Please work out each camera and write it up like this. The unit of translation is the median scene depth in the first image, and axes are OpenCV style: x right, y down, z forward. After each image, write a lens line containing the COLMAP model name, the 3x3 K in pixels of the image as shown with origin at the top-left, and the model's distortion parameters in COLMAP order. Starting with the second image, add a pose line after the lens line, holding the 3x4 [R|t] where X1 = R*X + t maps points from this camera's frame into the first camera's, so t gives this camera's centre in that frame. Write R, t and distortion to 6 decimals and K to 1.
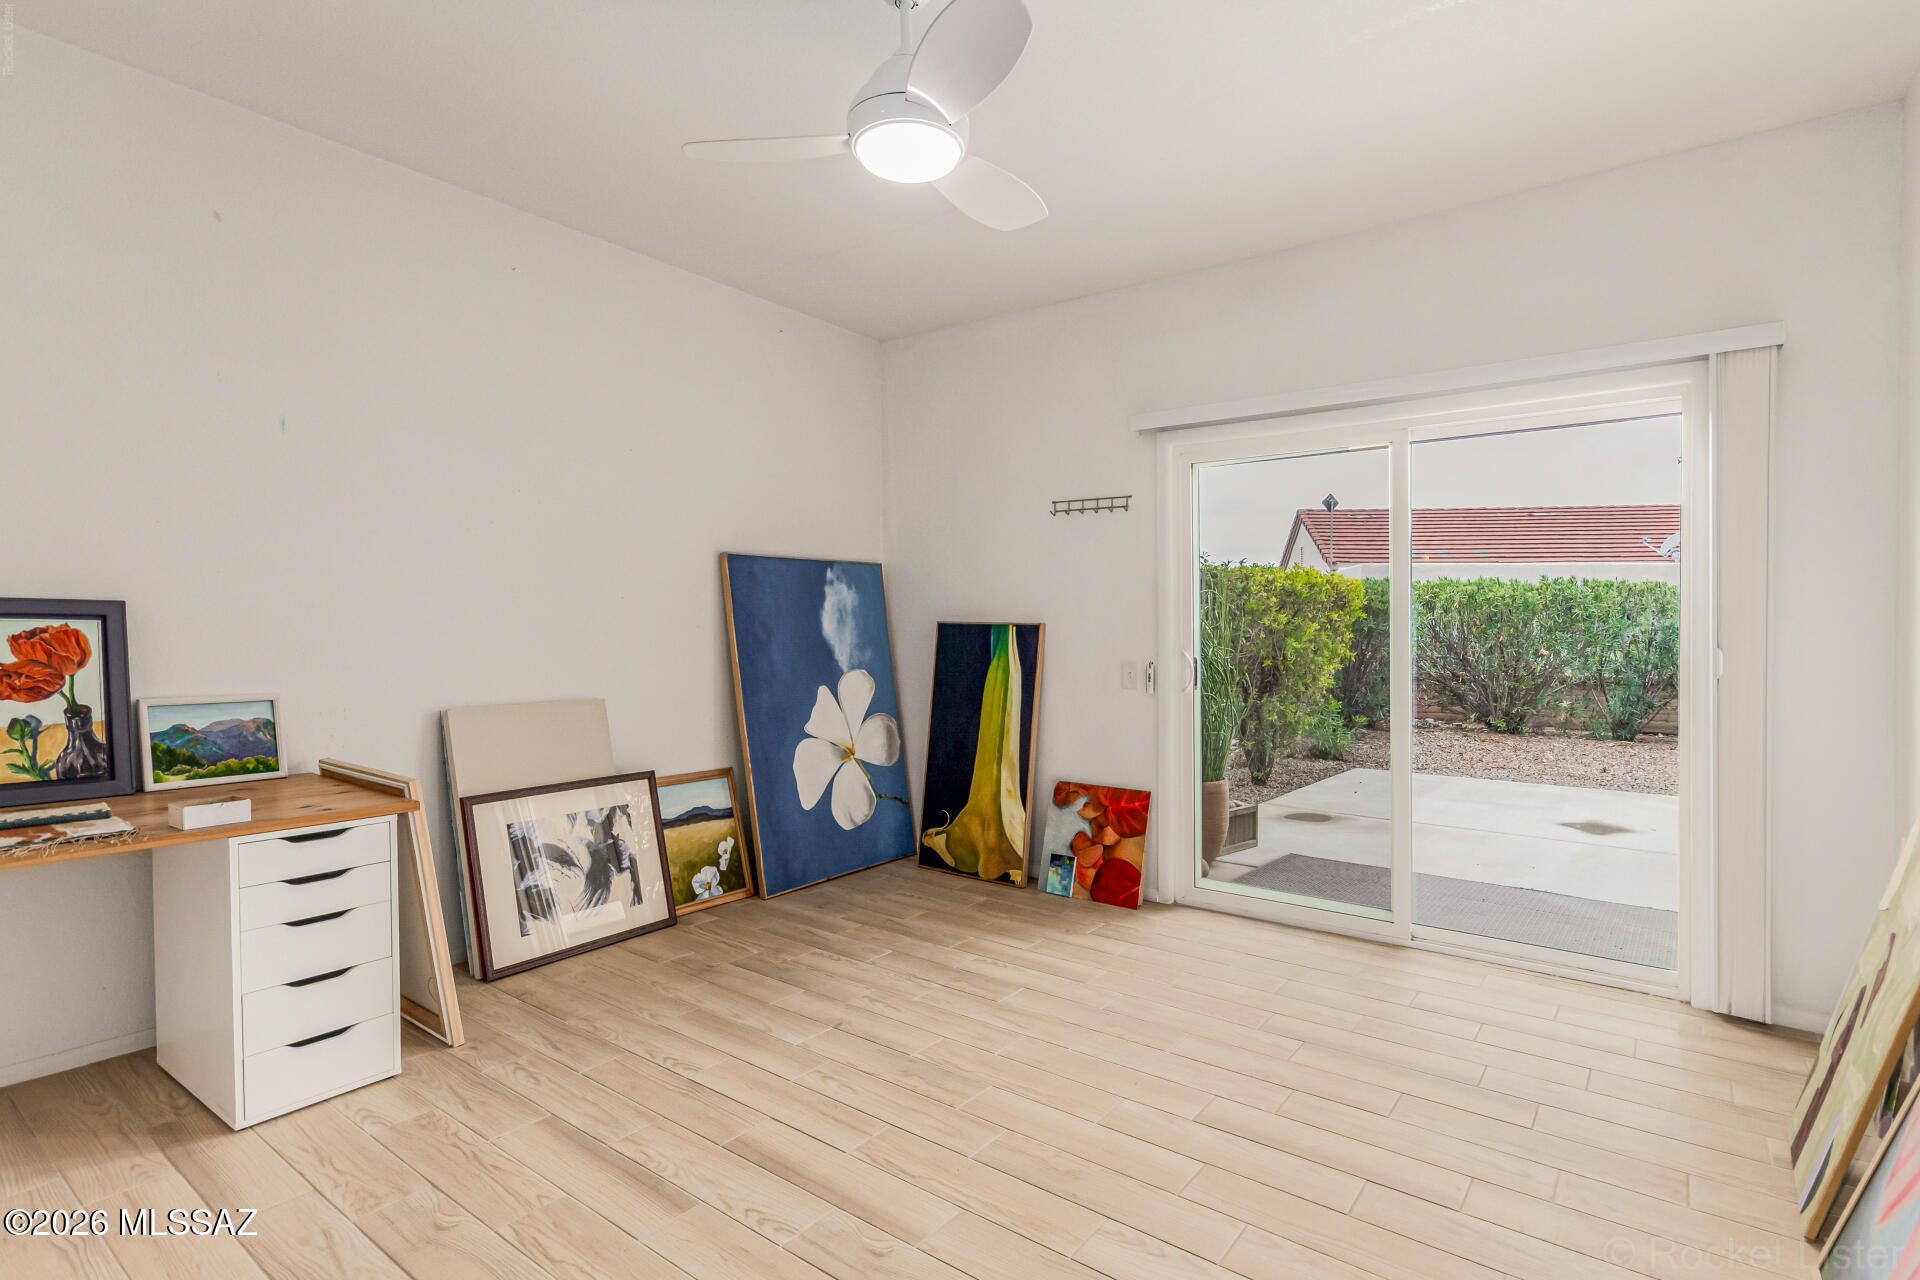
lens RADIAL K [[1007.6, 0, 957.5], [0, 1007.6, 638.0], [0, 0, 1]] dist [-0.003531, -0.000582]
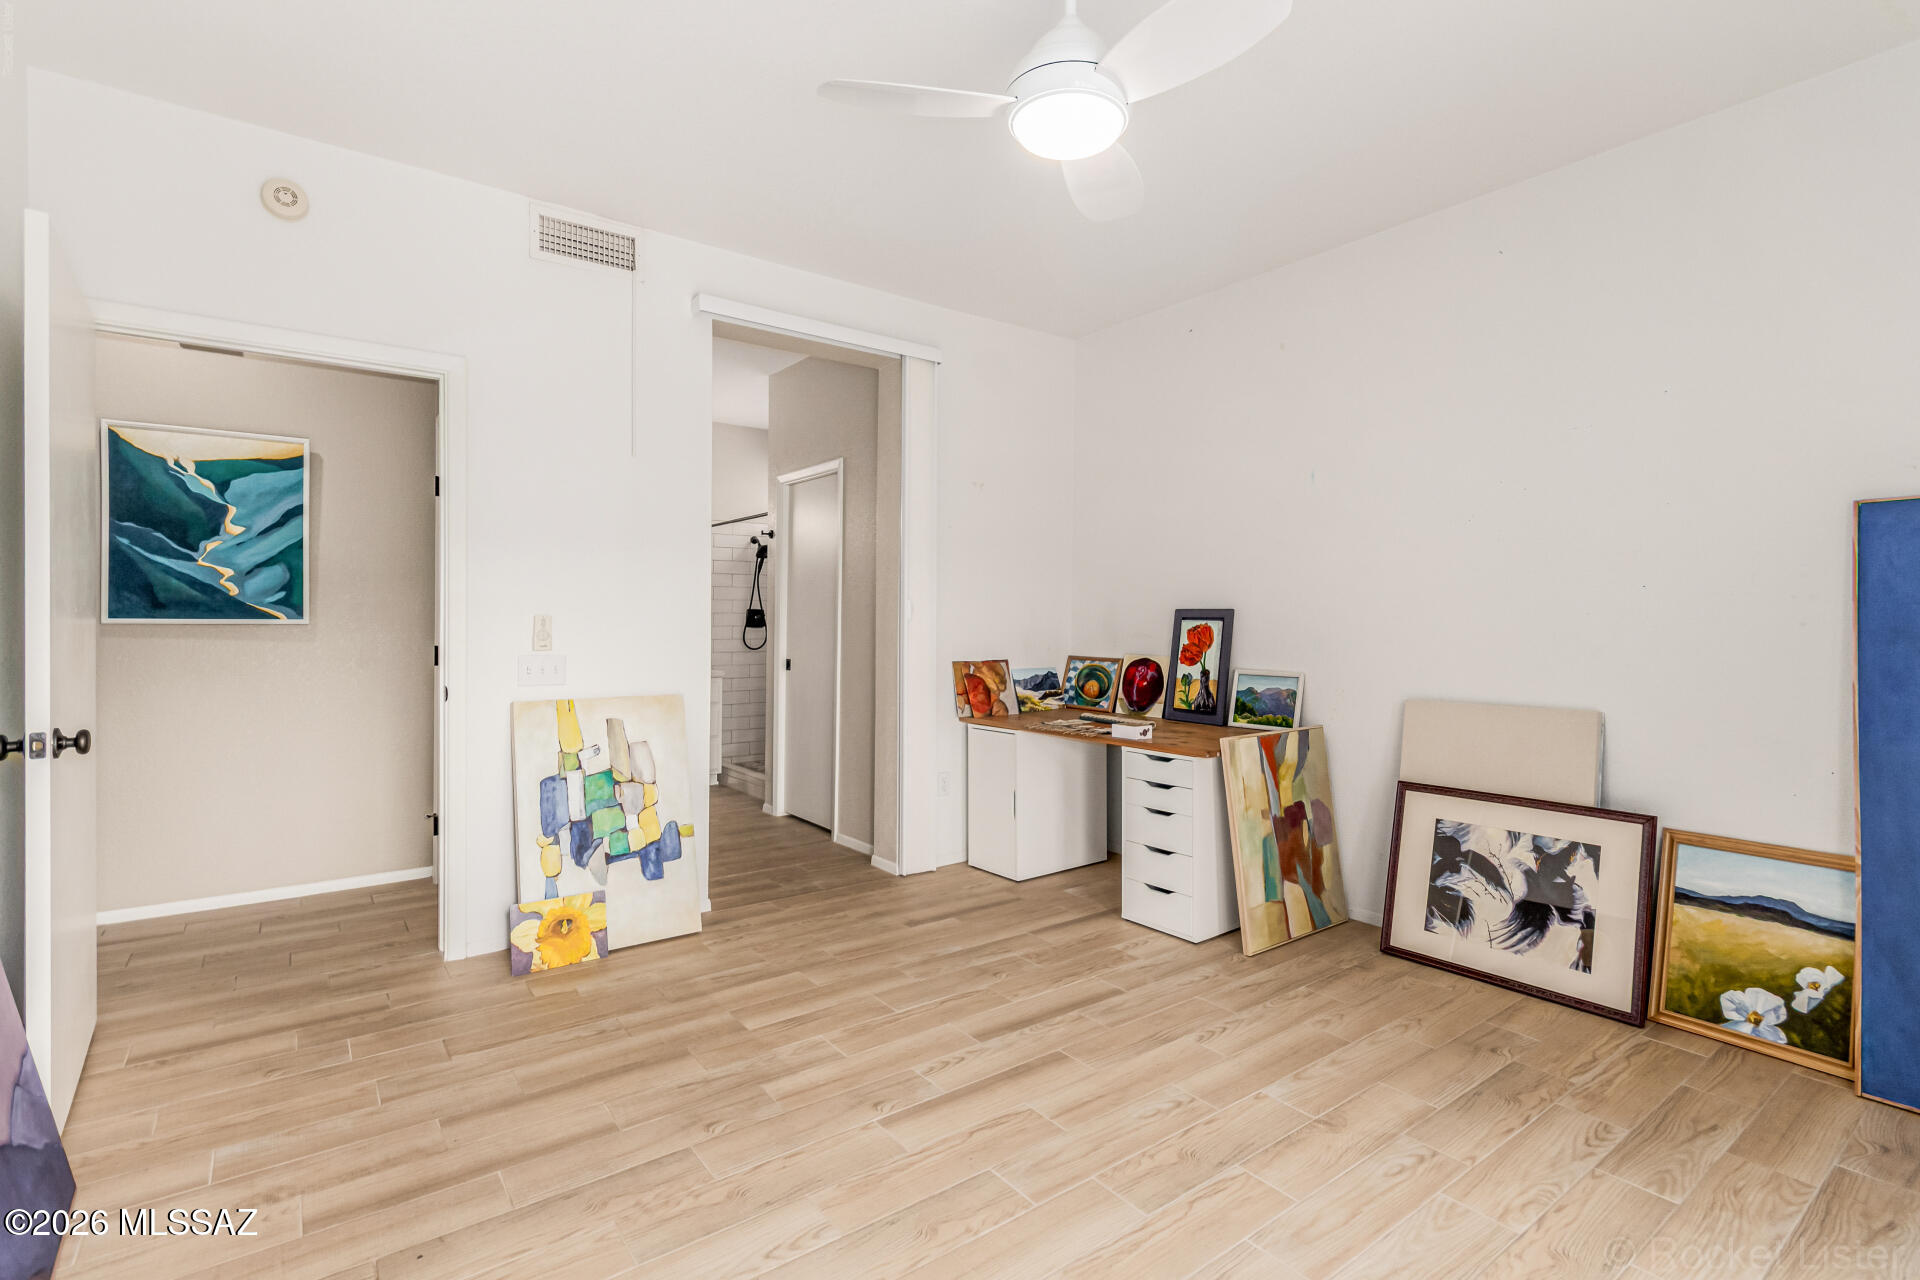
lens RADIAL K [[828.3, 0, 923.0], [0, 828.3, 631.8], [0, 0, 1]] dist [-0.000963, 0.001270]
pose [[-0.291720, 0.001029, -0.956503, 0.502387], [-0.017569, 0.999825, 0.006434, 0.000573], [0.956342, 0.018682, -0.291651, 0.744325]]
